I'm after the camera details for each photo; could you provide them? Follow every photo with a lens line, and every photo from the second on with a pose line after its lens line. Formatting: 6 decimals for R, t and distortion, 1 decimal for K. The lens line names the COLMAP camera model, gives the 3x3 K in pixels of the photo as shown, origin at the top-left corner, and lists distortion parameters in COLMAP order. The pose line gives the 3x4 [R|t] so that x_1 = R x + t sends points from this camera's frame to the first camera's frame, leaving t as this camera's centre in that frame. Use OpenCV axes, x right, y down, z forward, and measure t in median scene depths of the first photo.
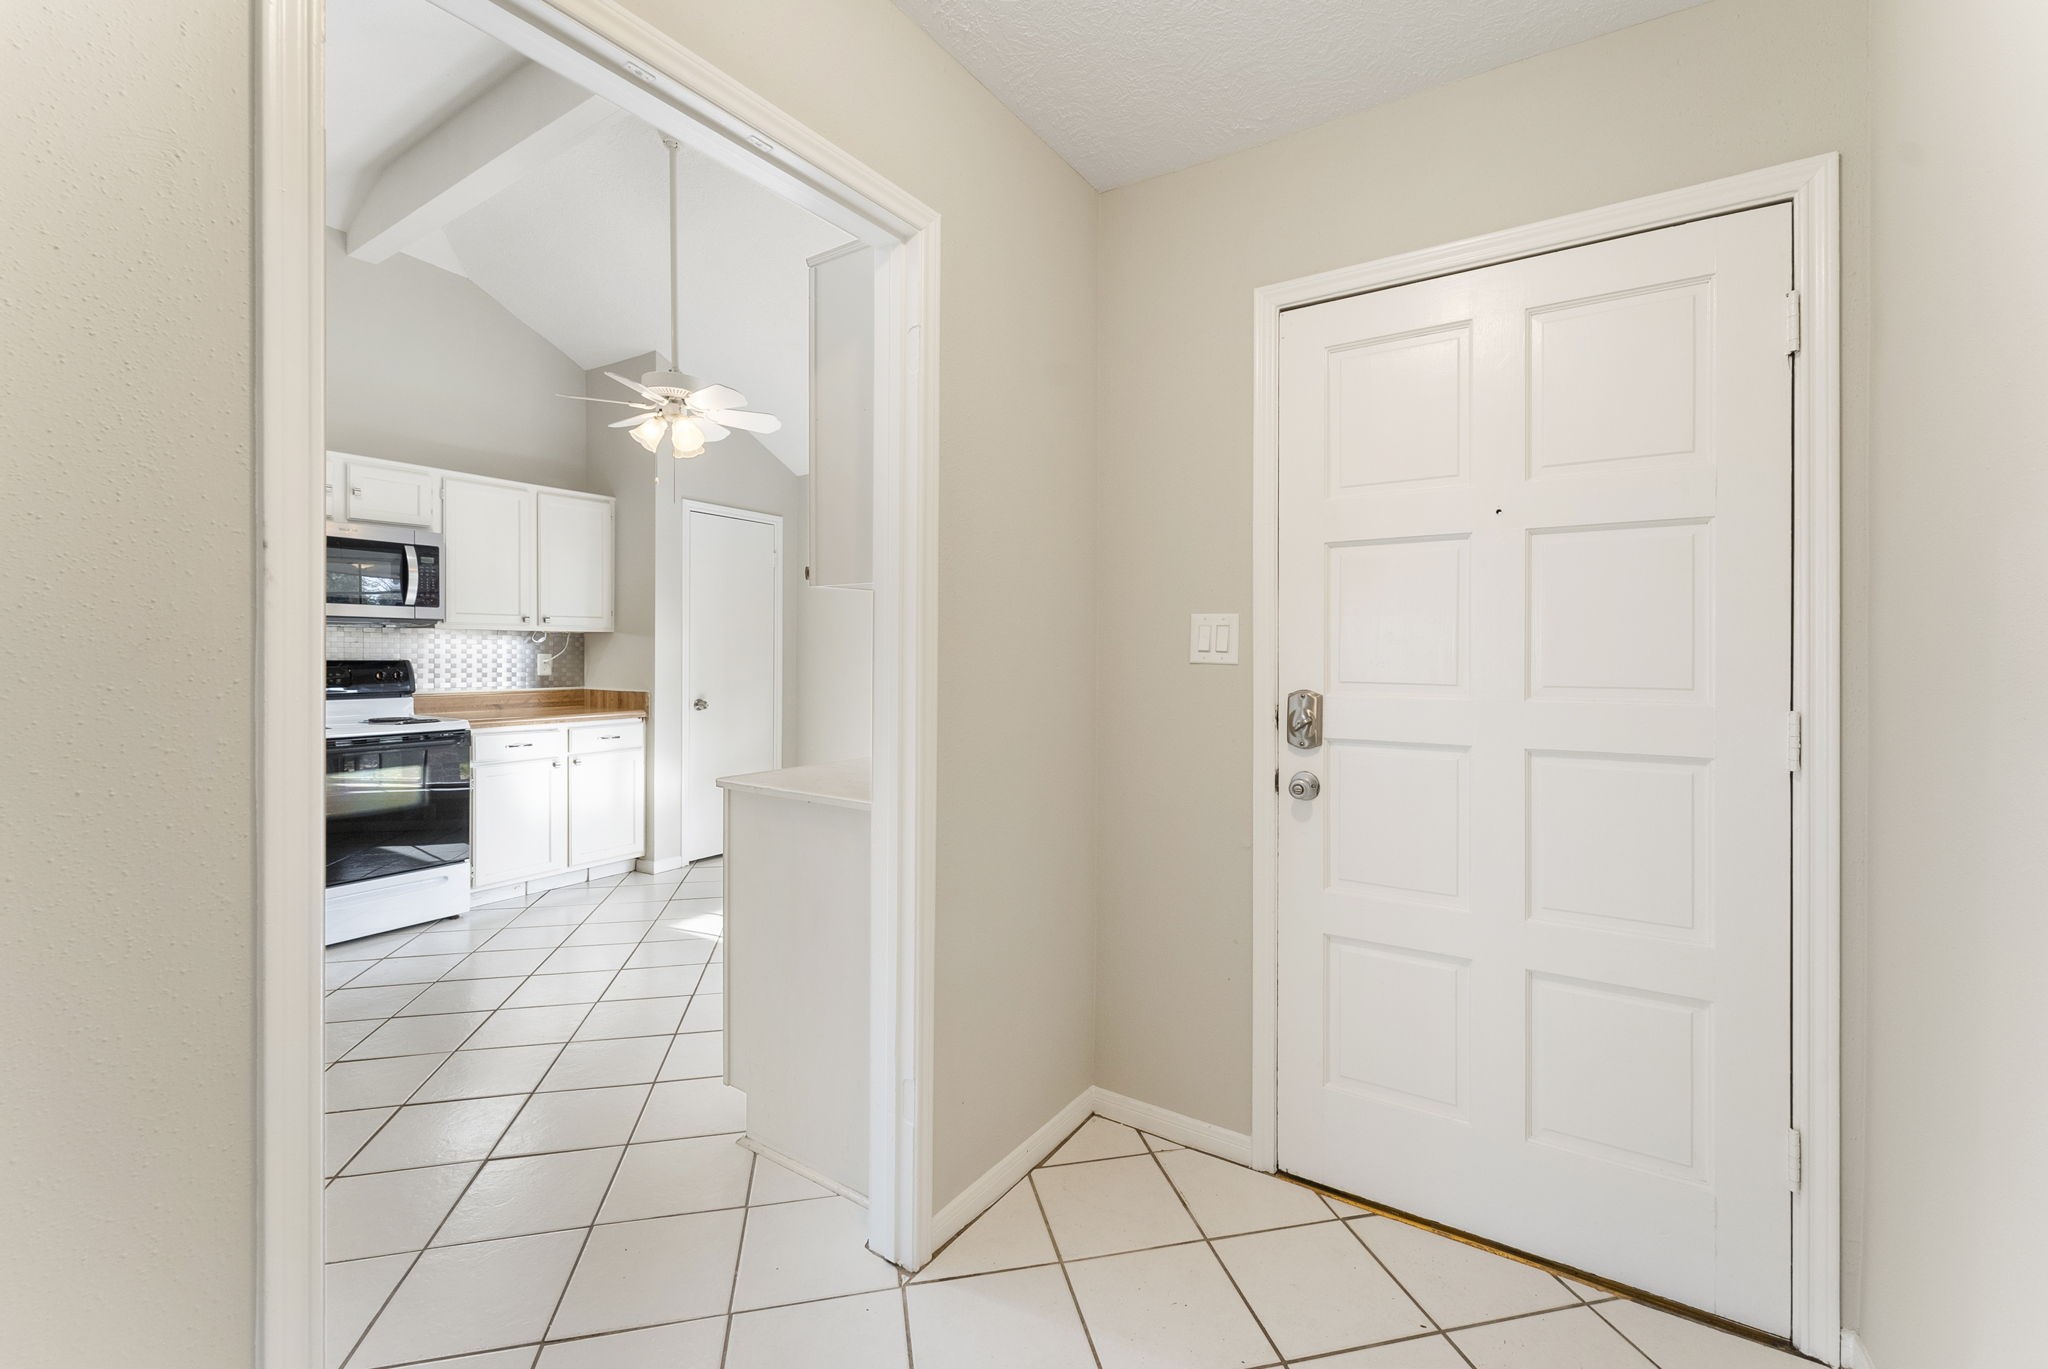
lens RADIAL K [[869.9, 0, 1051.4], [0, 869.9, 658.6], [0, 0, 1]] dist [0.000808, -0.000044]
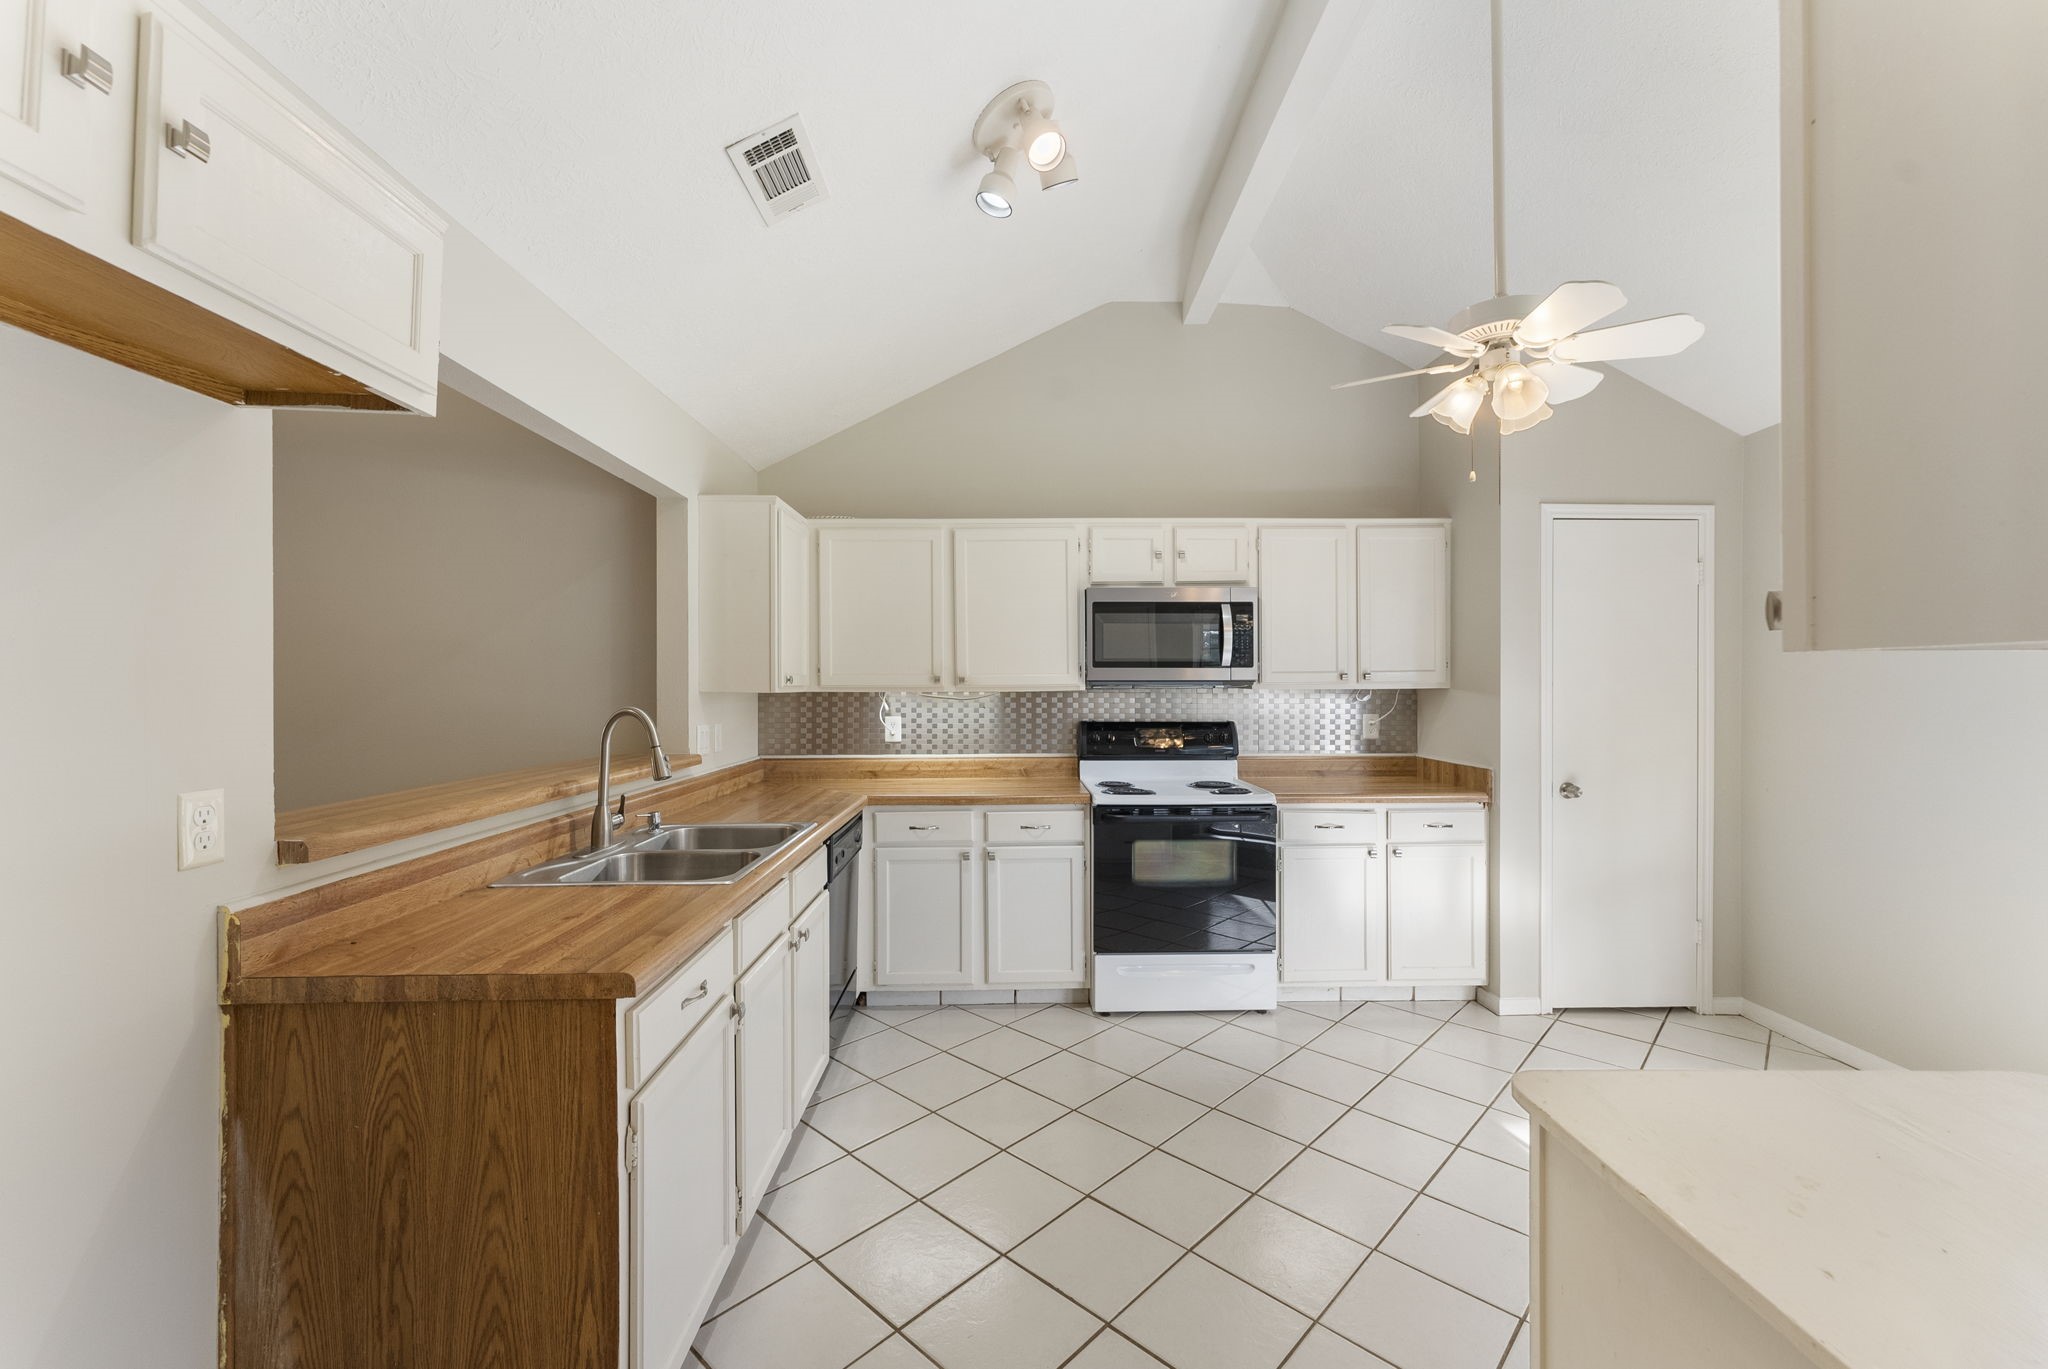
lens RADIAL K [[837.4, 0, 1014.7], [0, 837.4, 687.1], [0, 0, 1]] dist [-0.000145, -0.000379]
pose [[0.538370, -0.002446, -0.842705, -0.080224], [0.000437, 0.999996, -0.002624, -0.032583], [0.842708, 0.001045, 0.538369, 0.279139]]
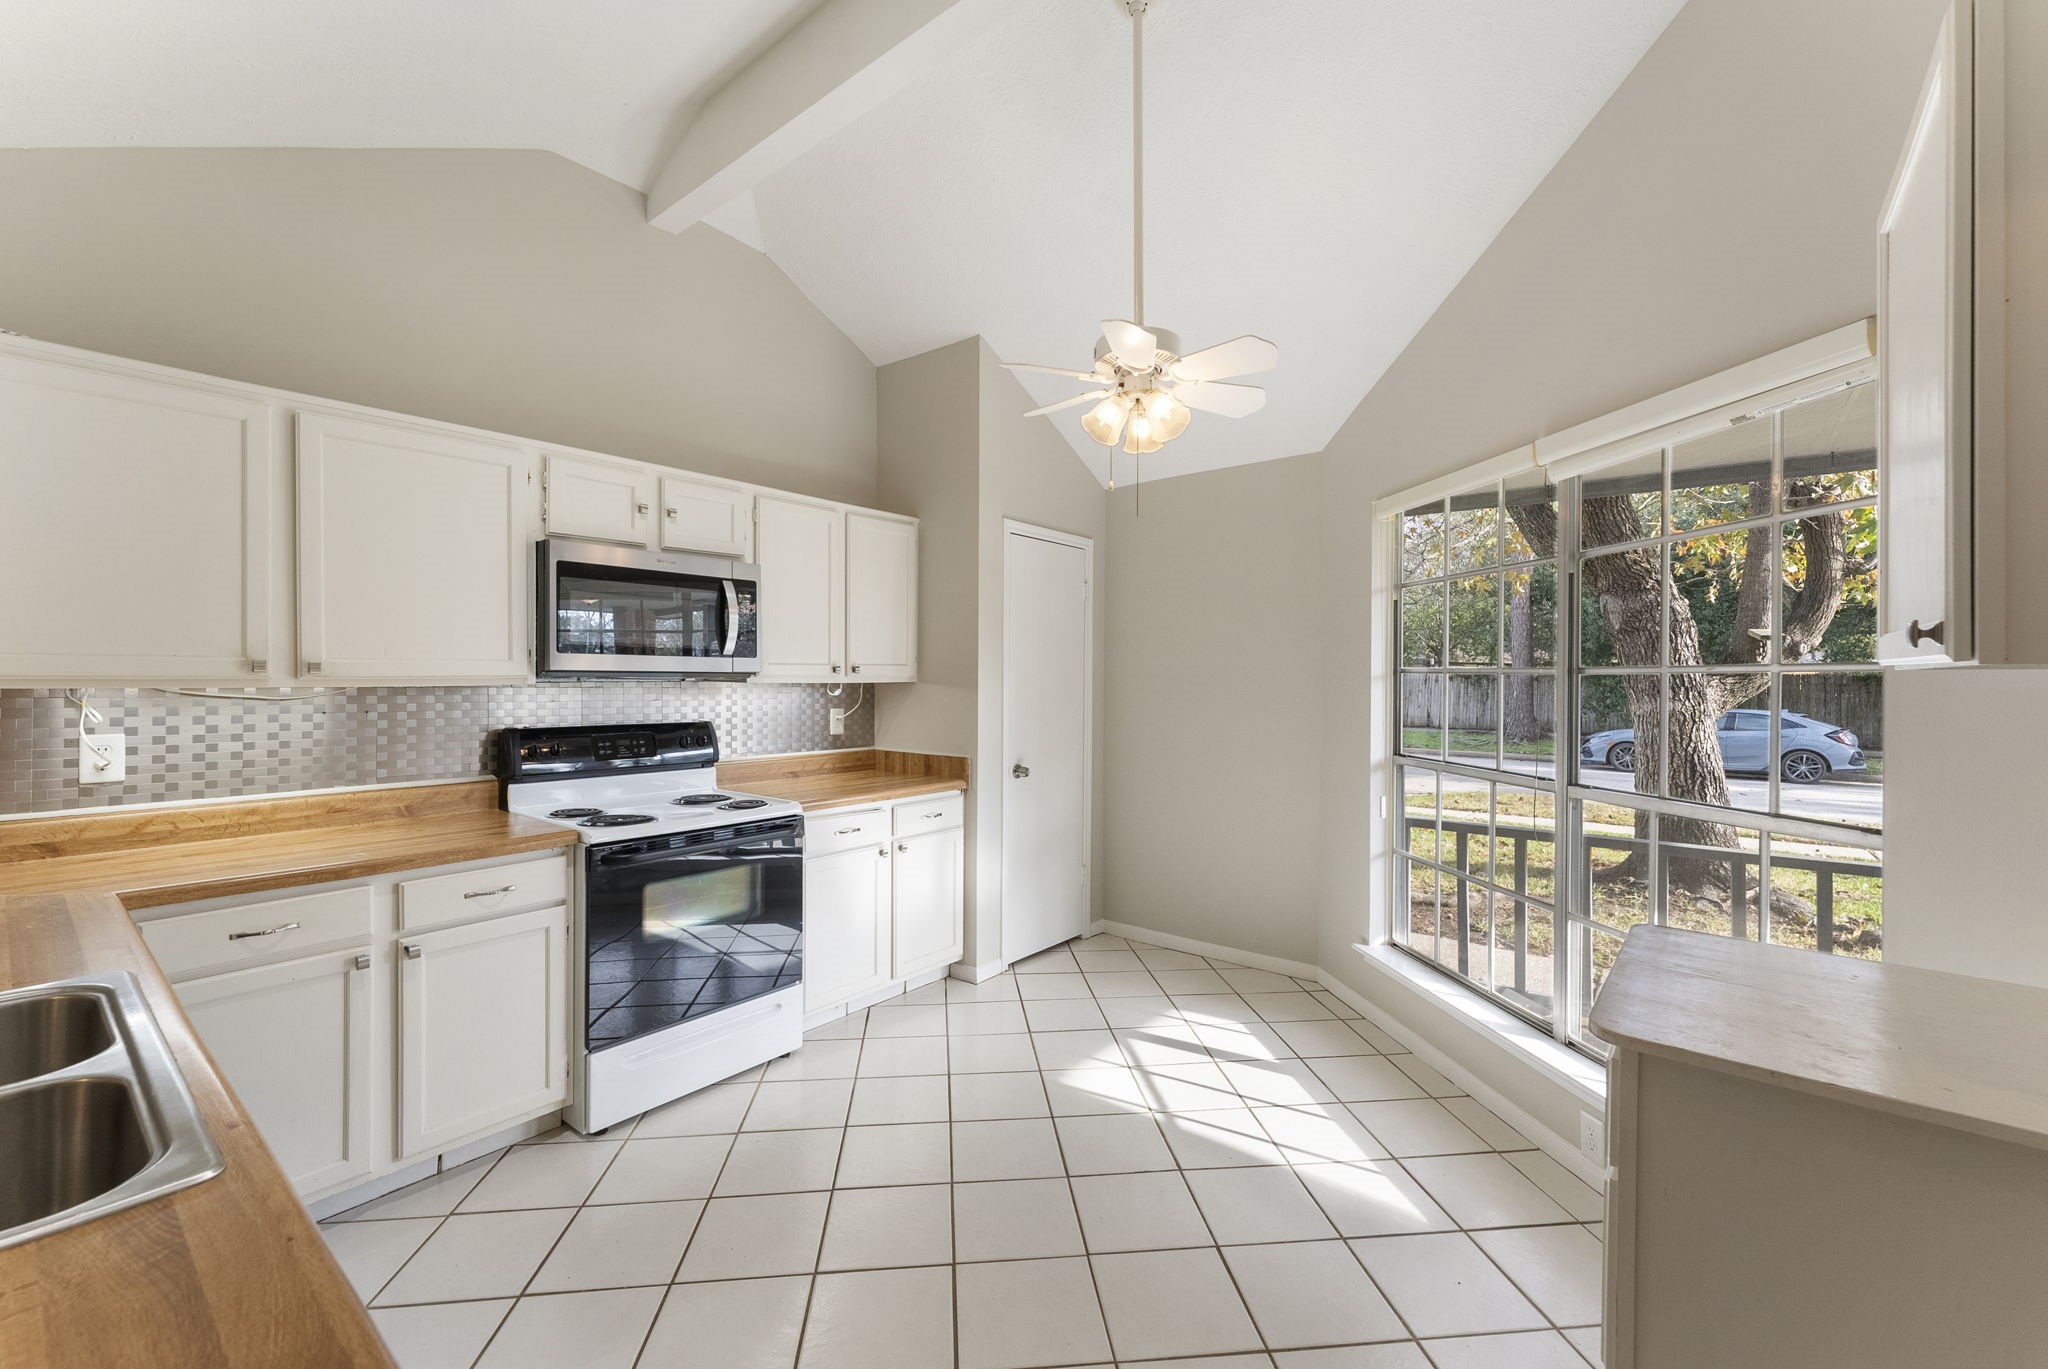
lens RADIAL K [[847.7, 0, 1024.0], [0, 847.7, 684.5], [0, 0, 1]] dist [-0.002269, -0.000159]
pose [[0.993493, 0.000718, -0.113893, -0.341134], [-0.000488, 0.999998, 0.002041, -0.032957], [0.113894, -0.001972, 0.993491, 0.235858]]
